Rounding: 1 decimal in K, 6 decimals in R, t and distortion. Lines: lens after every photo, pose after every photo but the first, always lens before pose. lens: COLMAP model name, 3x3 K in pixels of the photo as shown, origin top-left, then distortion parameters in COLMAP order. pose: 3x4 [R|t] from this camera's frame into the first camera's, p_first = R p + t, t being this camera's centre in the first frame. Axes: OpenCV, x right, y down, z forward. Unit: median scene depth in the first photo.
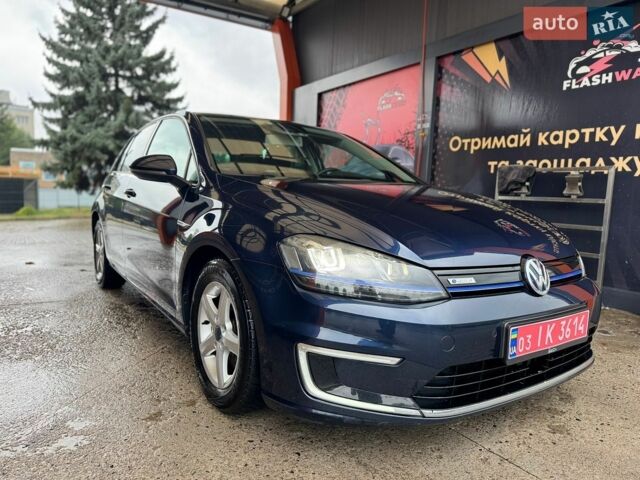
lens RADIAL K [[458.4, 0, 320.0], [0, 458.4, 240.0], [0, 0, 1]] dist [0.002759, -0.005066]
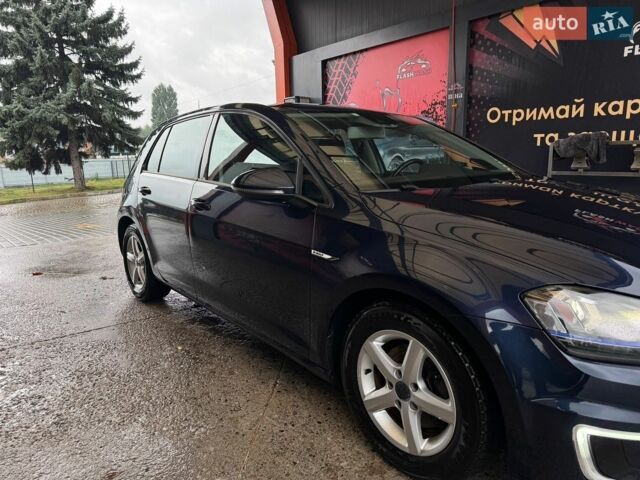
lens RADIAL K [[458.4, 0, 320.0], [0, 458.4, 240.0], [0, 0, 1]] dist [0.002759, -0.005066]
pose [[0.993939, -0.070554, 0.084302, -0.128764], [0.063089, 0.994107, 0.088154, -0.047955], [-0.090025, -0.082302, 0.992533, 0.056343]]
